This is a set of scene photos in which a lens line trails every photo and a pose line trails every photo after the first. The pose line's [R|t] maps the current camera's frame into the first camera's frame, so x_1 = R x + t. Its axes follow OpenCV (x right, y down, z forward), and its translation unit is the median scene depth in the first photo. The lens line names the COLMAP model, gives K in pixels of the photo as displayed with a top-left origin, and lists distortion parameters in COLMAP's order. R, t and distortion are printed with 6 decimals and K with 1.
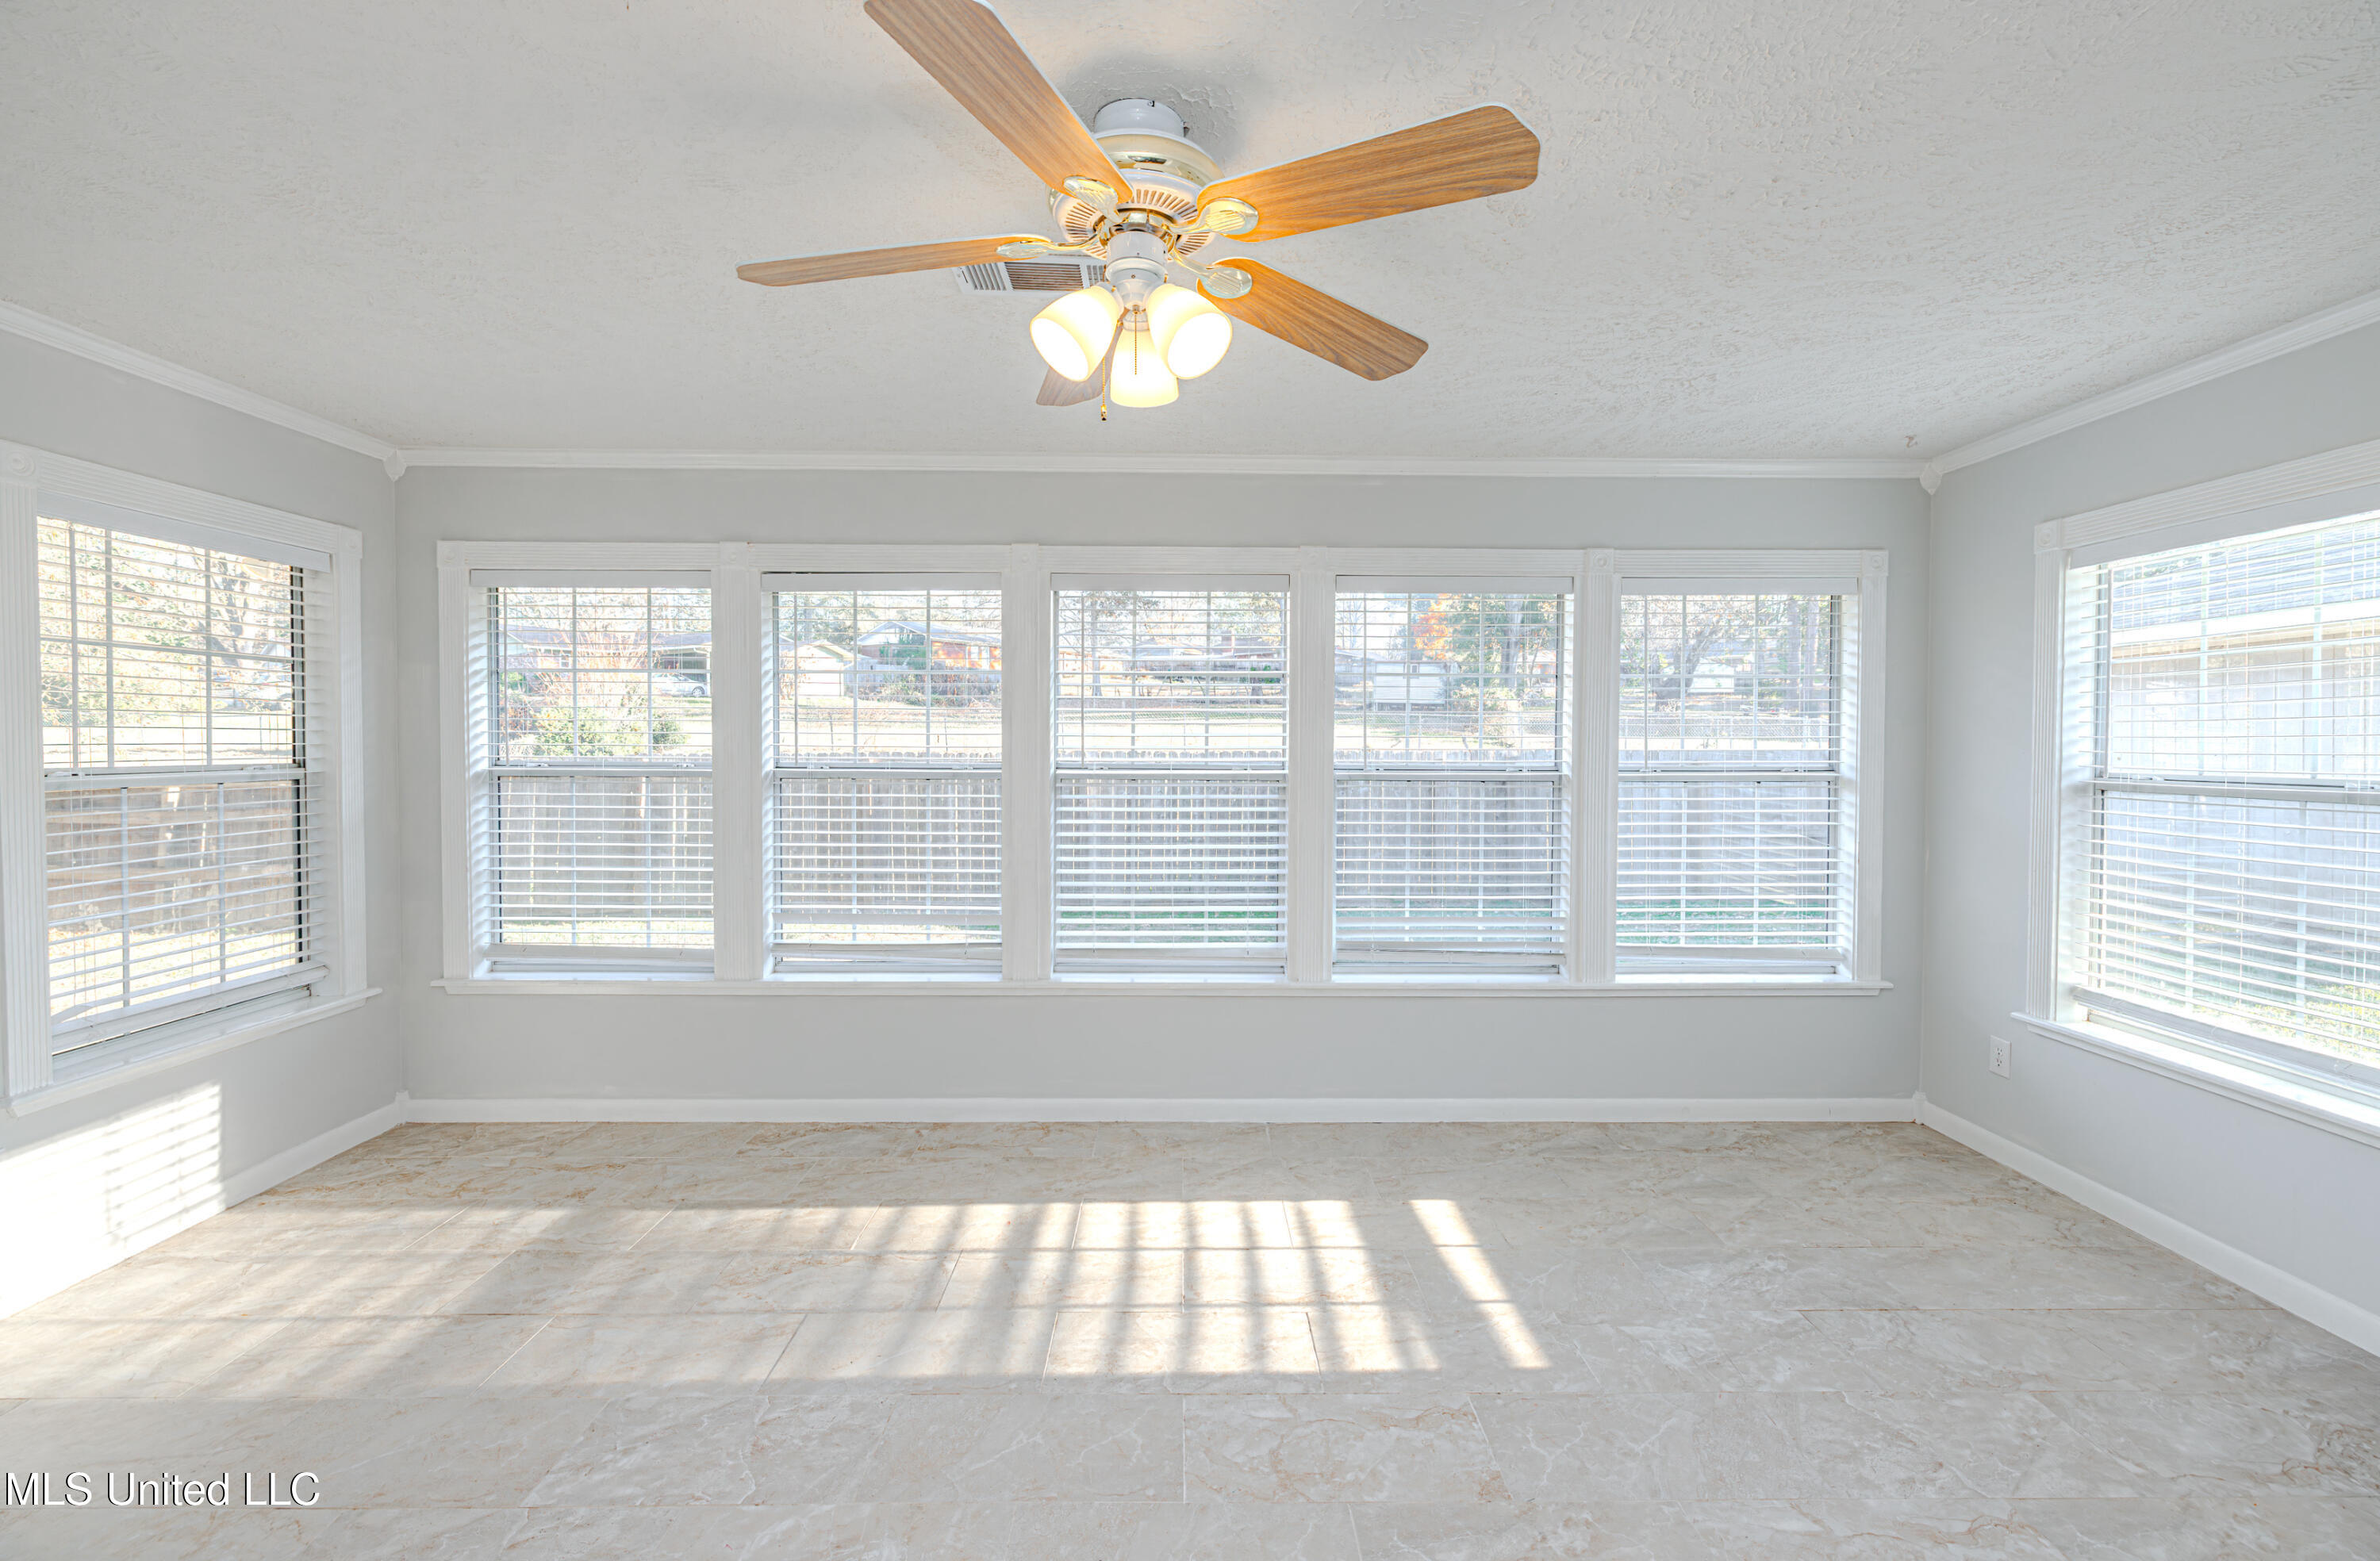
lens RADIAL K [[1028.9, 0, 1180.5], [0, 1028.9, 757.2], [0, 0, 1]] dist [0.002353, 0.000230]
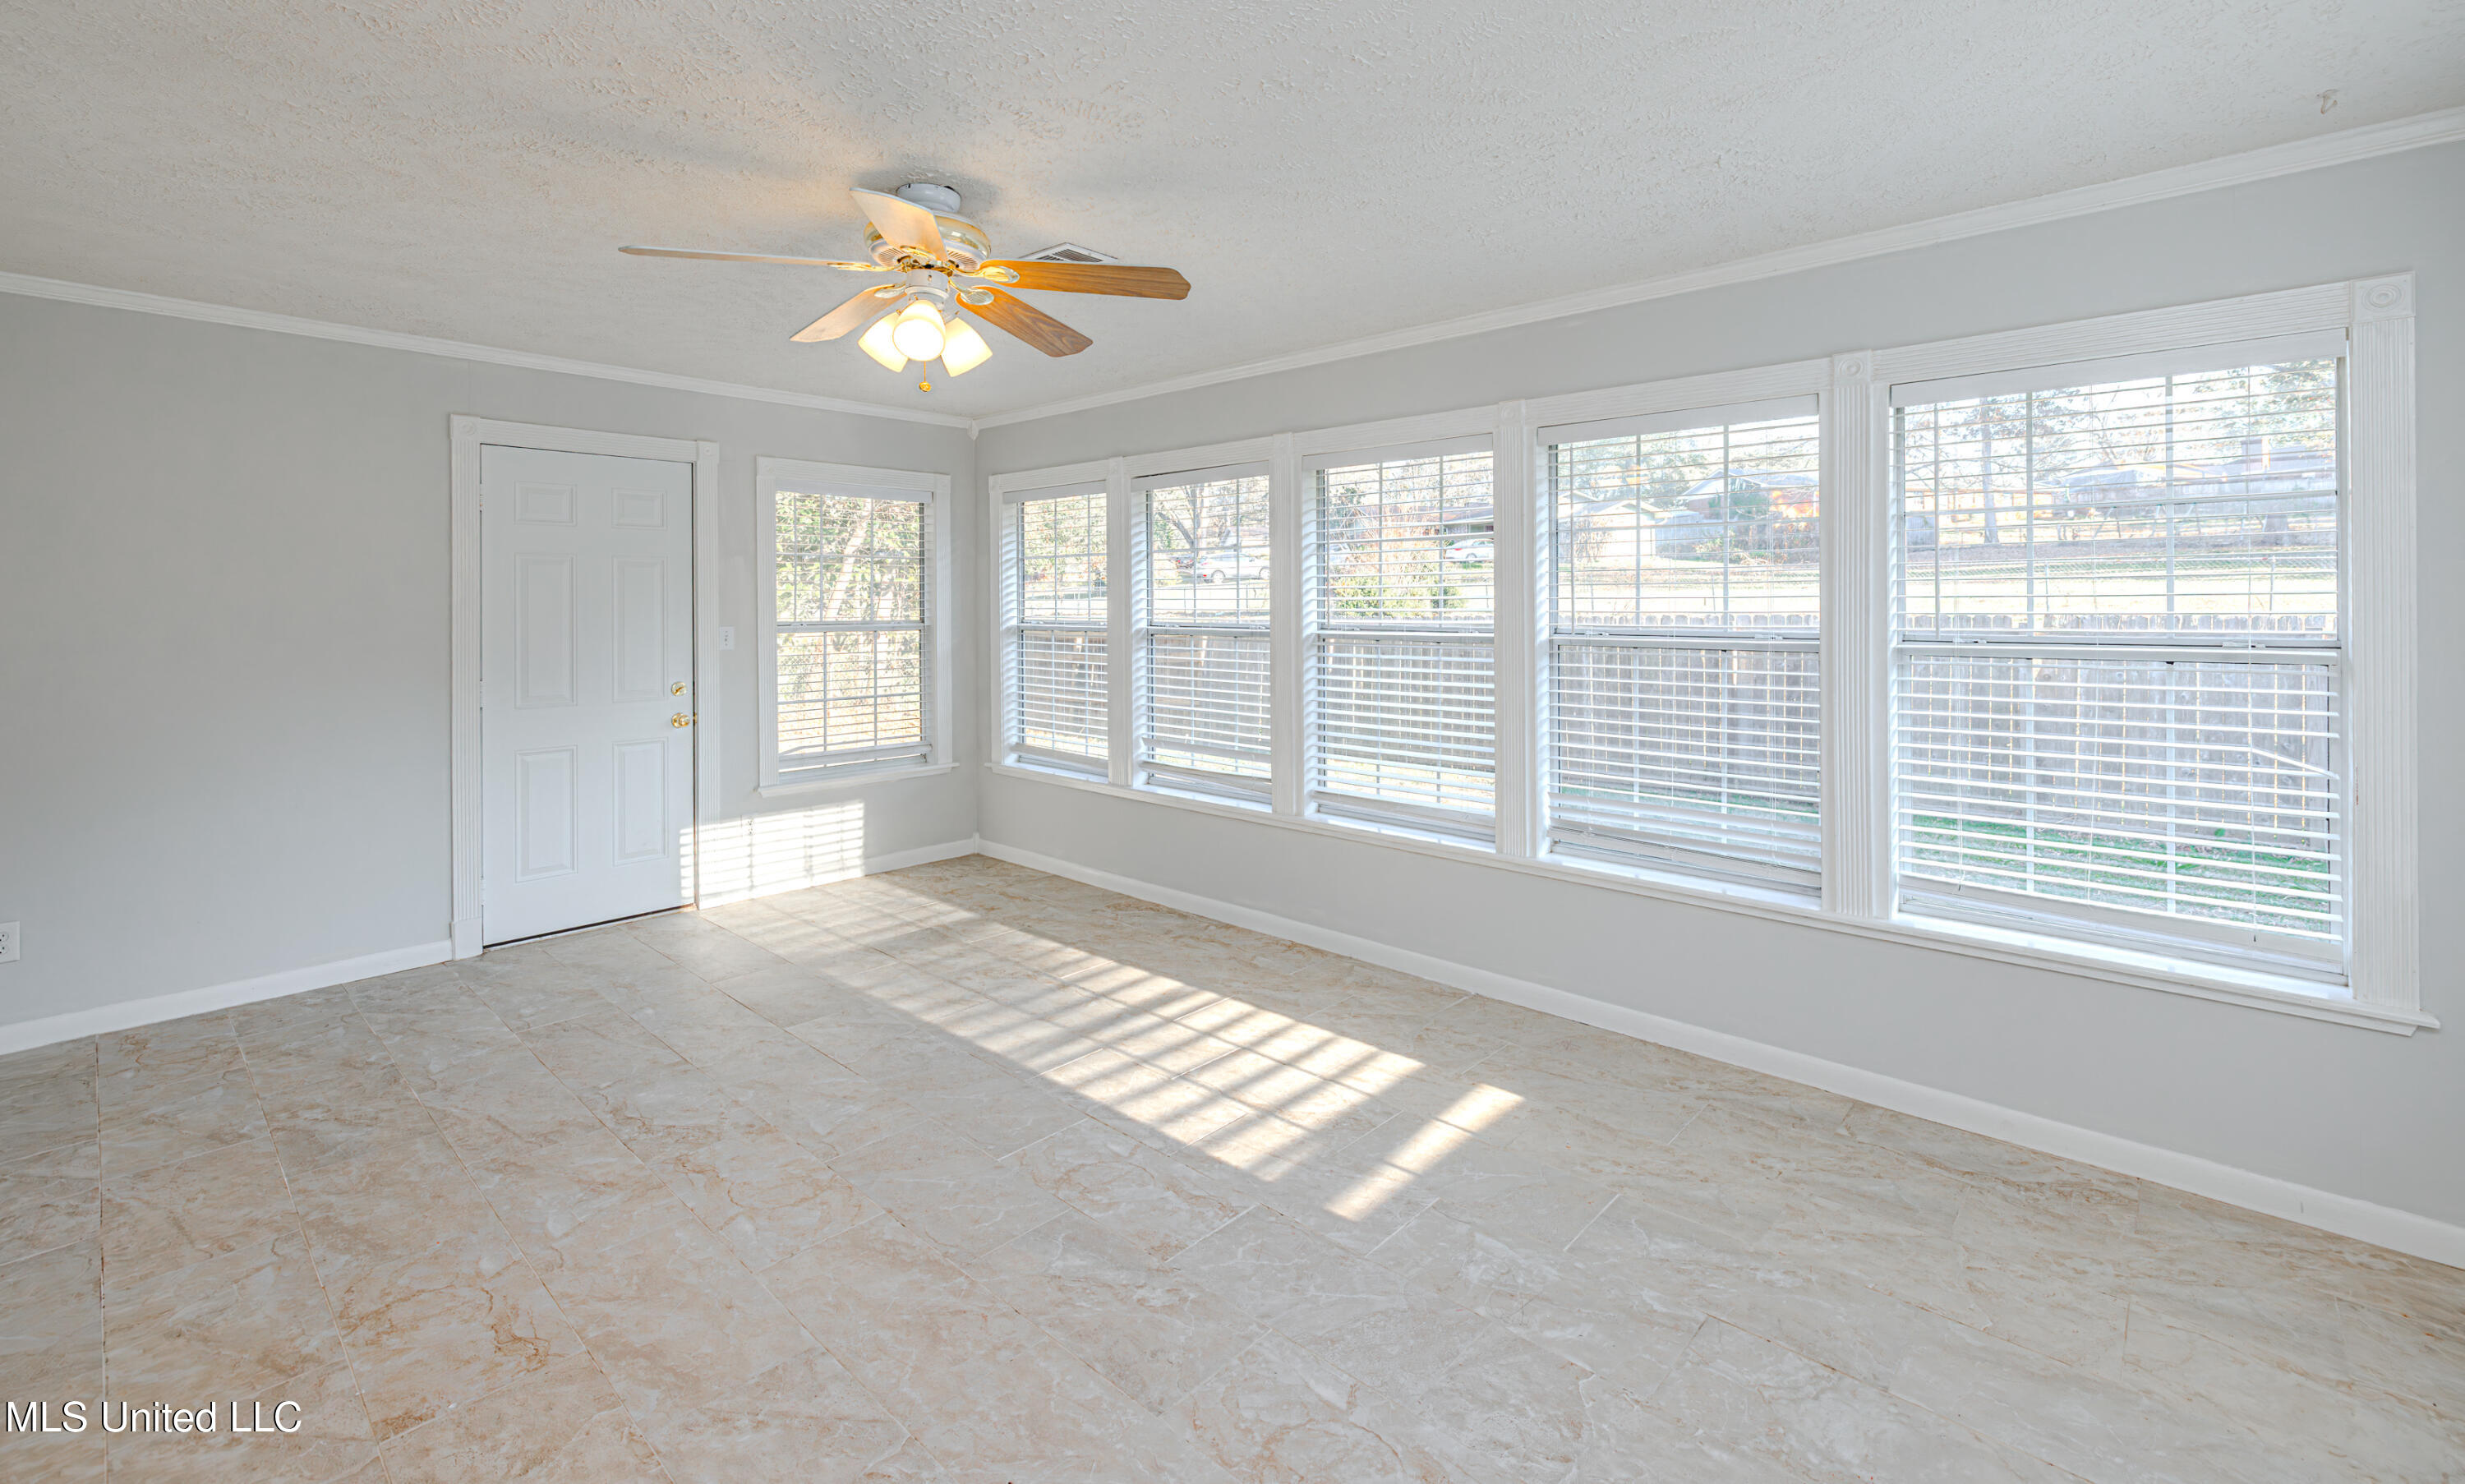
lens RADIAL K [[1052.3, 0, 1172.1], [0, 1052.3, 610.7], [0, 0, 1]] dist [0.002183, -0.000138]
pose [[0.709593, -0.000434, -0.704611, 0.594205], [-0.006902, 0.999948, -0.007567, 0.000724], [0.704578, 0.010233, 0.709553, 0.083039]]
